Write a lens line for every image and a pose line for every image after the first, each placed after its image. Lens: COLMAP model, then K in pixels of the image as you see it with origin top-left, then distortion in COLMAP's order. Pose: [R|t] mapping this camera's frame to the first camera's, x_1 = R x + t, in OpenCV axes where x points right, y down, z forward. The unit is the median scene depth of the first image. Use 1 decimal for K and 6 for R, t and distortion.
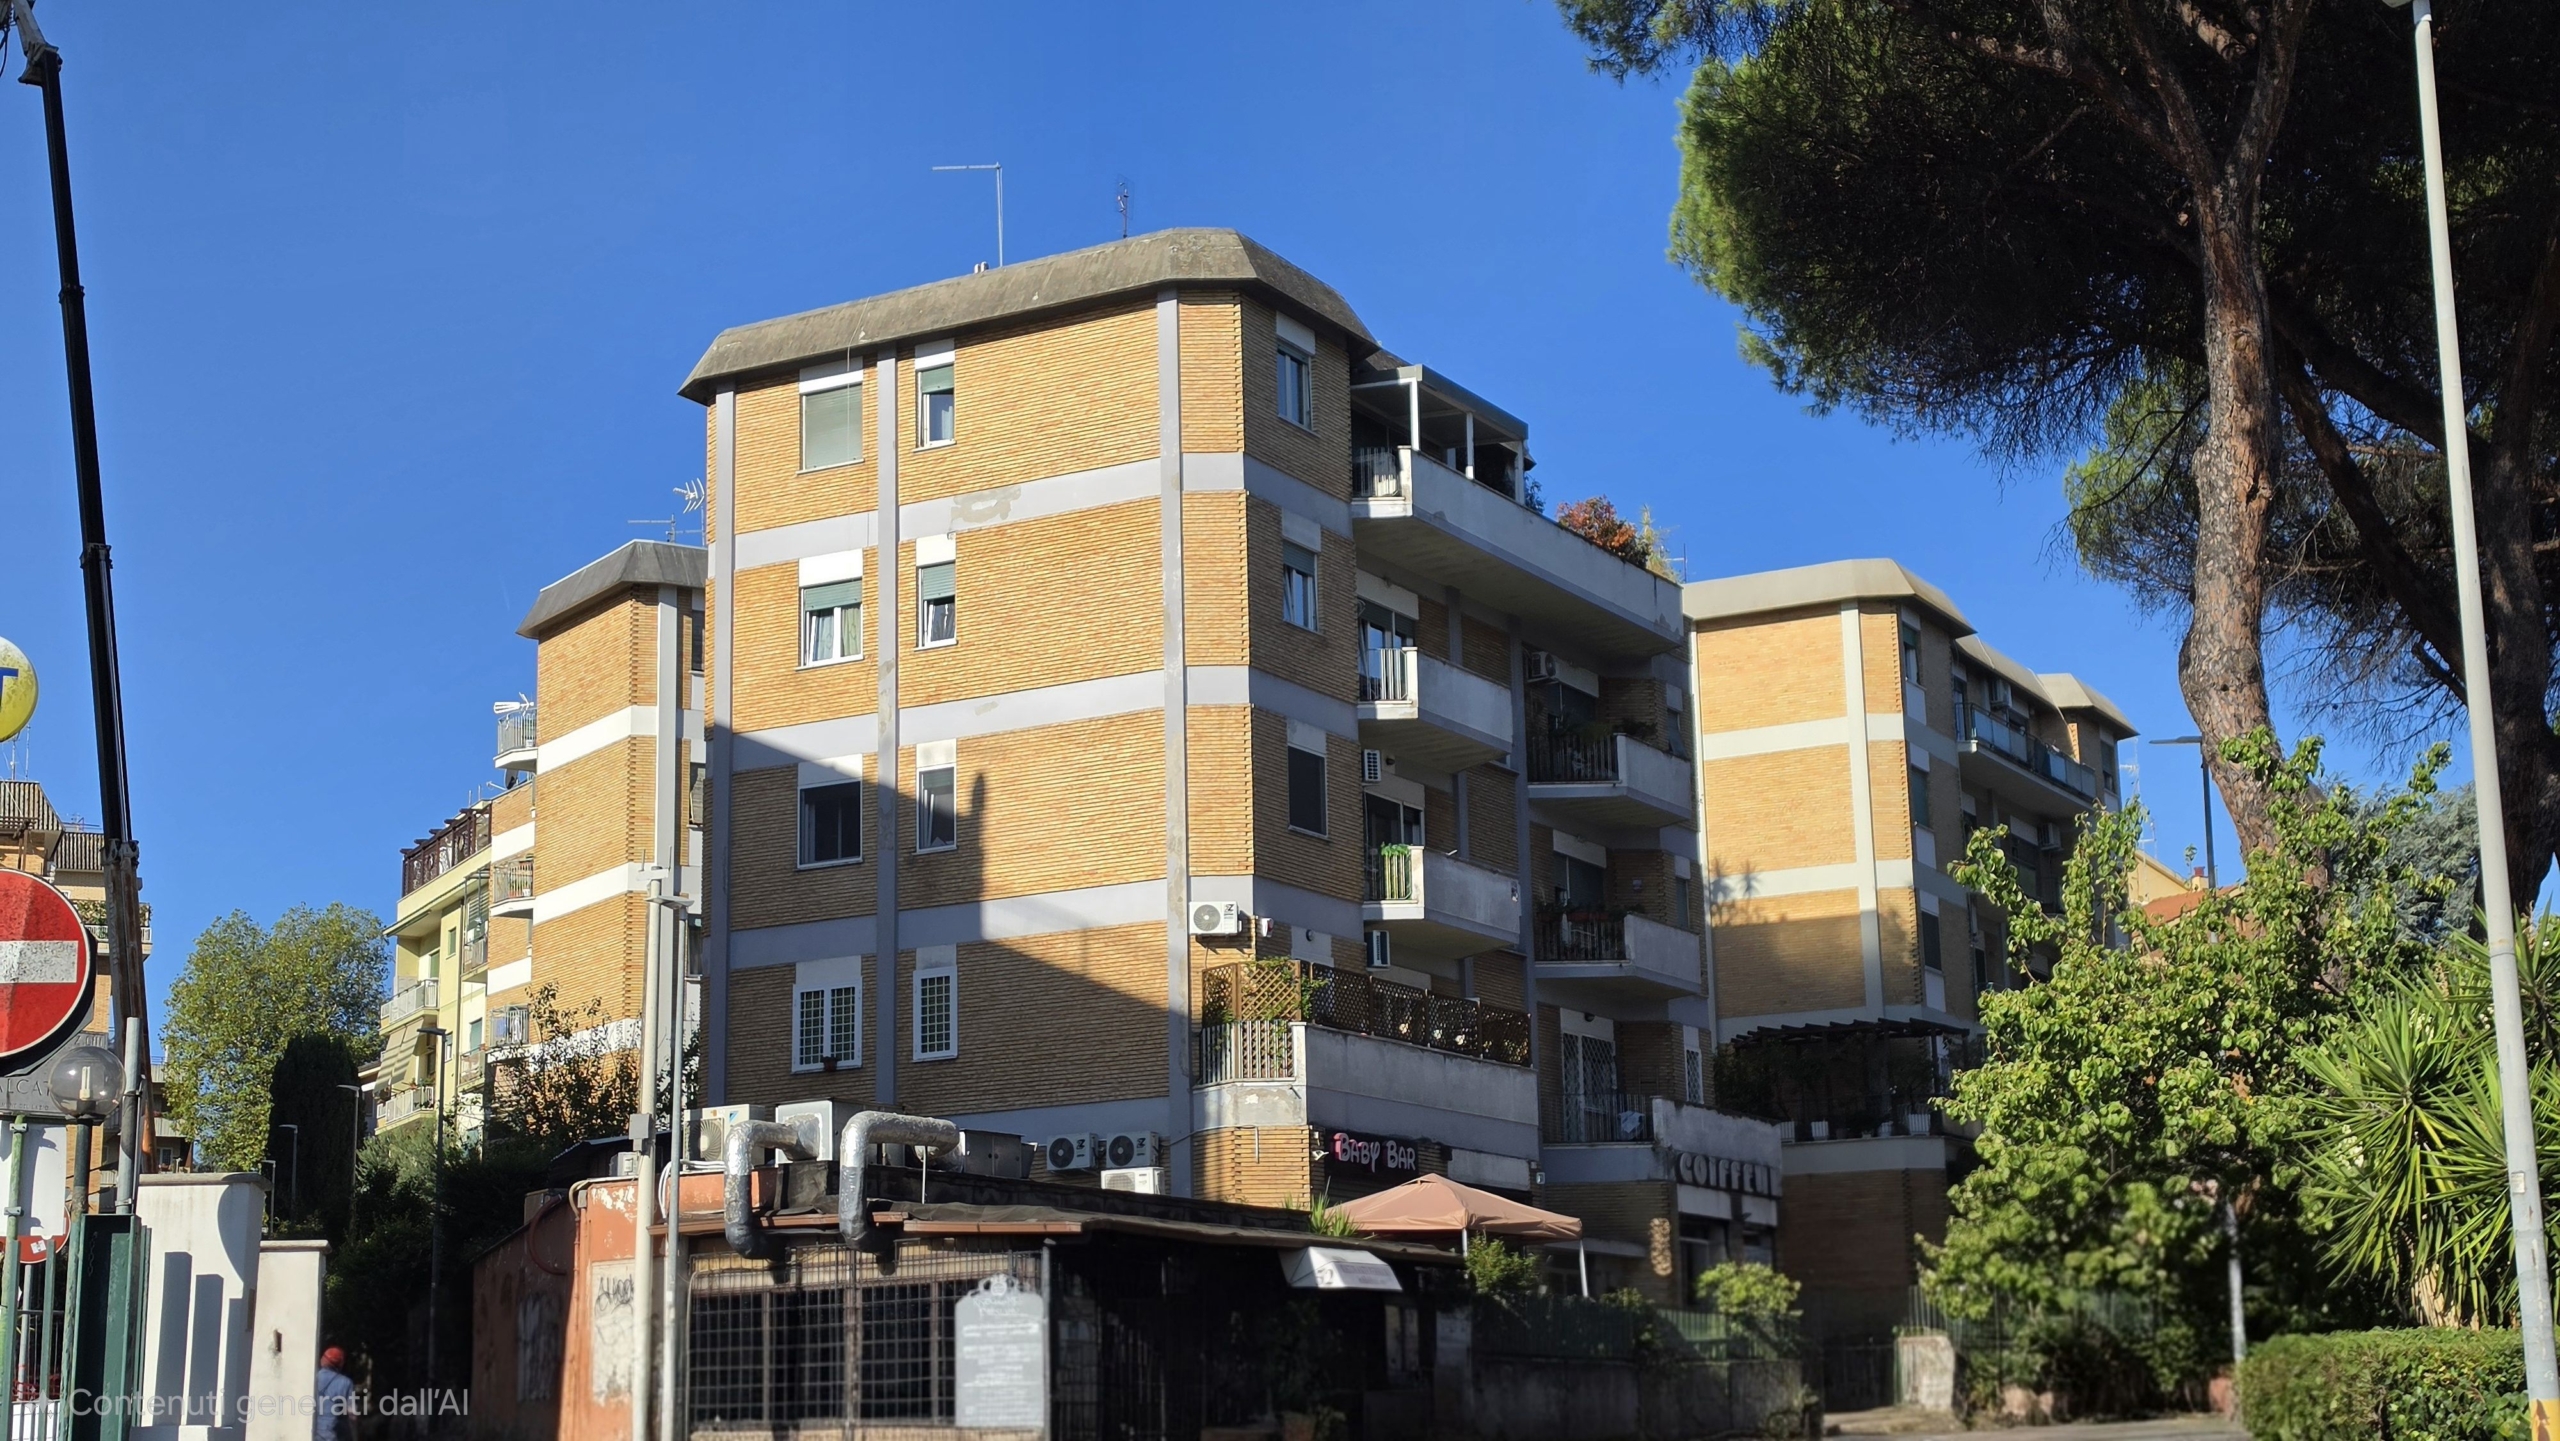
lens RADIAL K [[3325.3, 0, 1278.9], [0, 3325.3, 724.0], [0, 0, 1]] dist [0.016459, 0.000000]
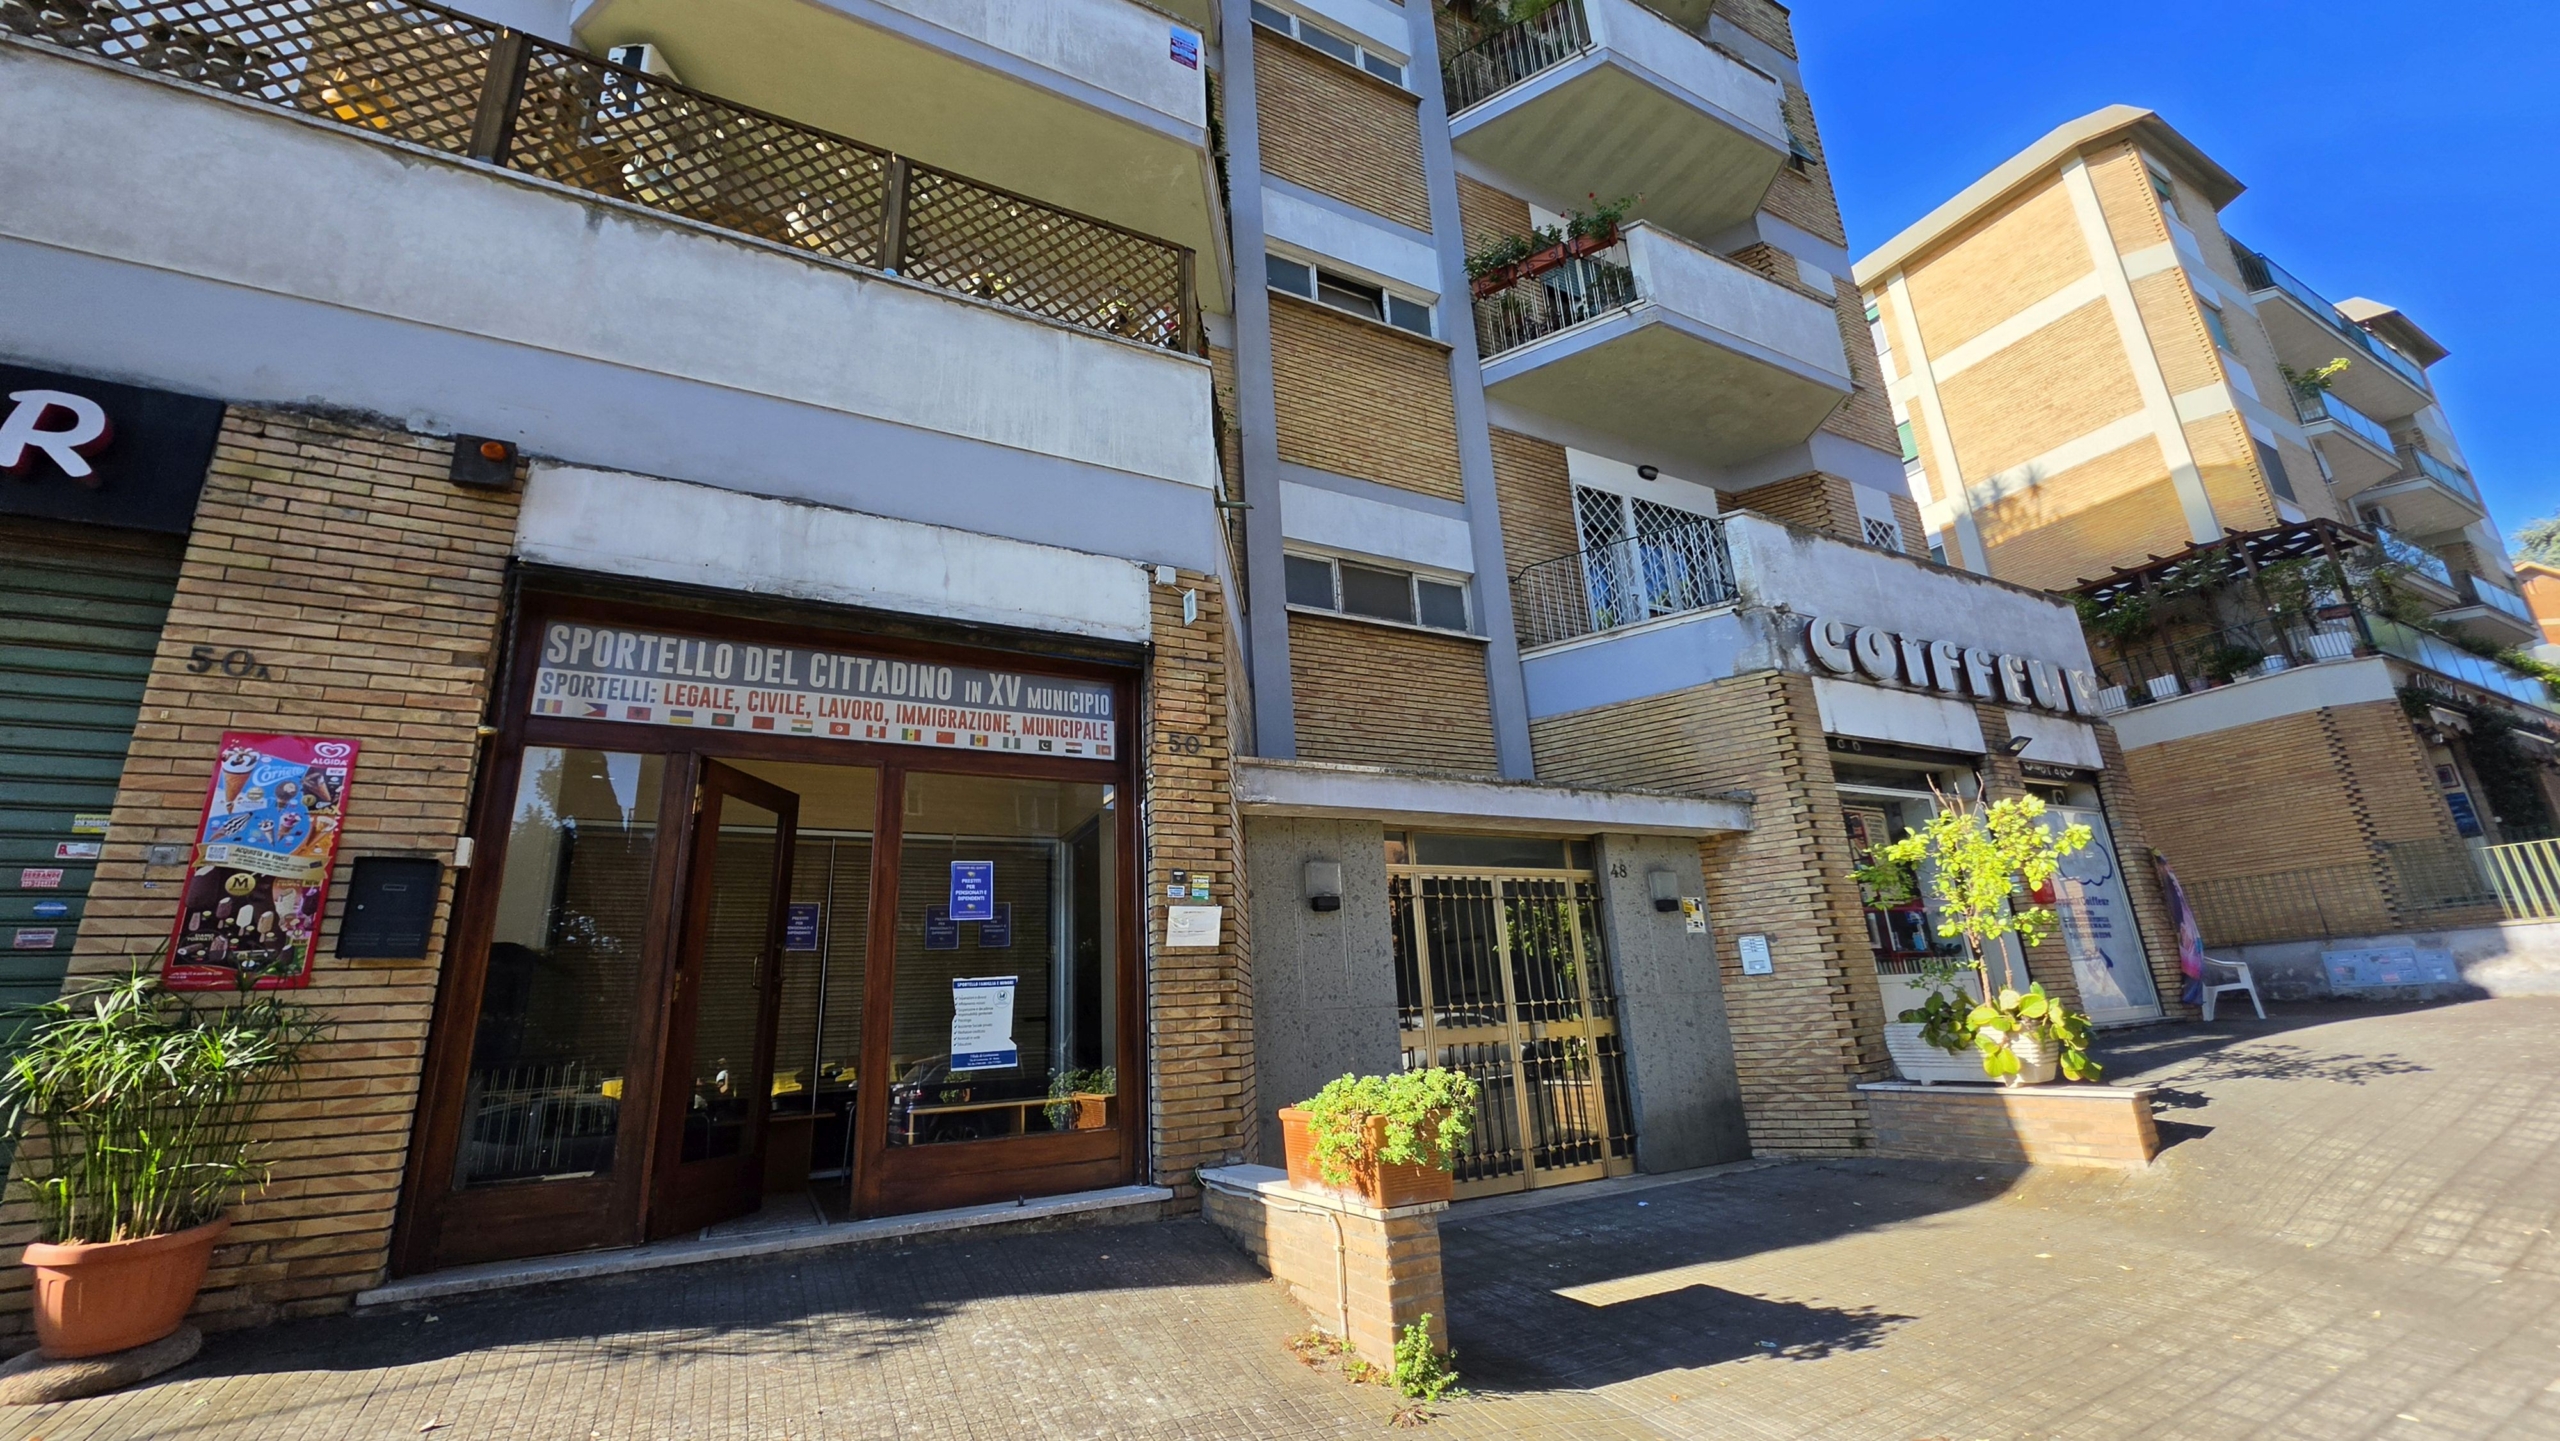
lens RADIAL K [[1019.5, 0, 1297.2], [0, 1019.5, 711.1], [0, 0, 1]] dist [-0.006358, 0.000607]
pose [[0.850063, -0.179647, -0.495096, 0.121921], [0.151695, 0.983707, -0.096485, 0.138798], [0.504362, 0.006915, 0.863464, 0.792231]]
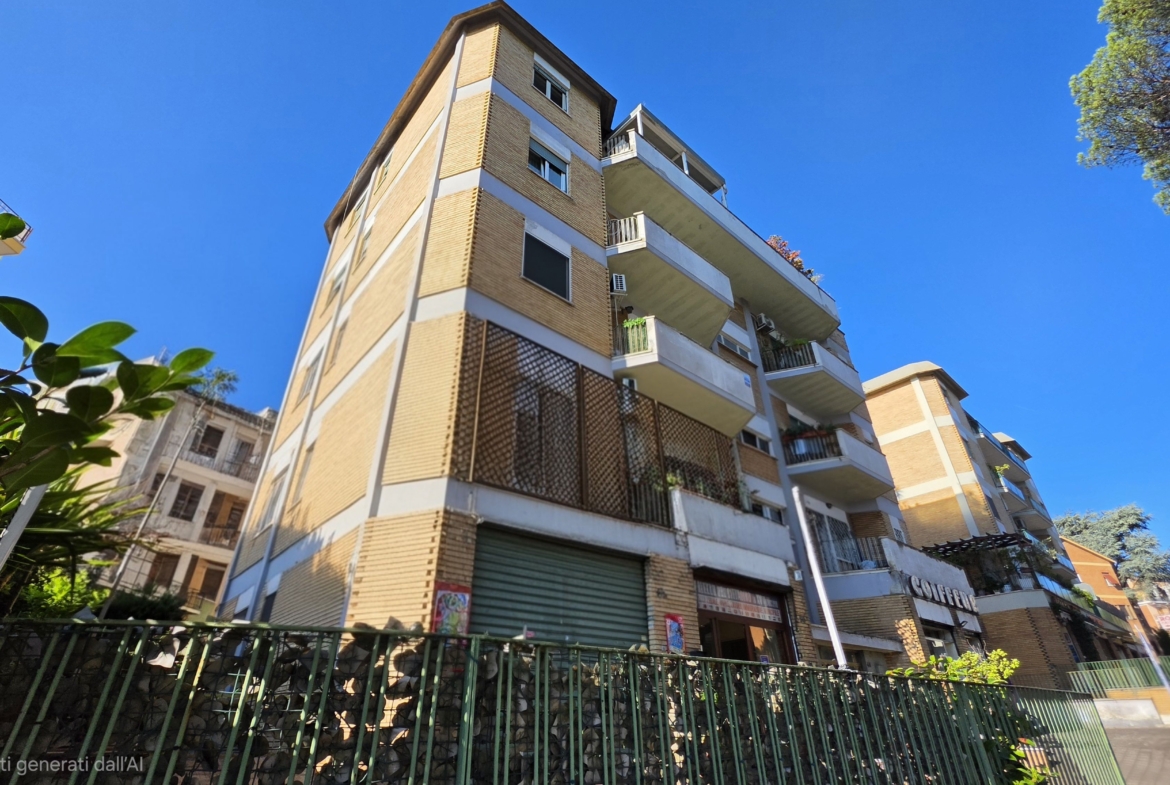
lens RADIAL K [[550.3, 0, 584.0], [0, 550.3, 391.8], [0, 0, 1]] dist [-0.018512, 0.002489]
pose [[0.943763, -0.165655, -0.286130, 0.063662], [0.065516, 0.941965, -0.329255, 0.116564], [0.324068, 0.291993, 0.899845, 0.676747]]
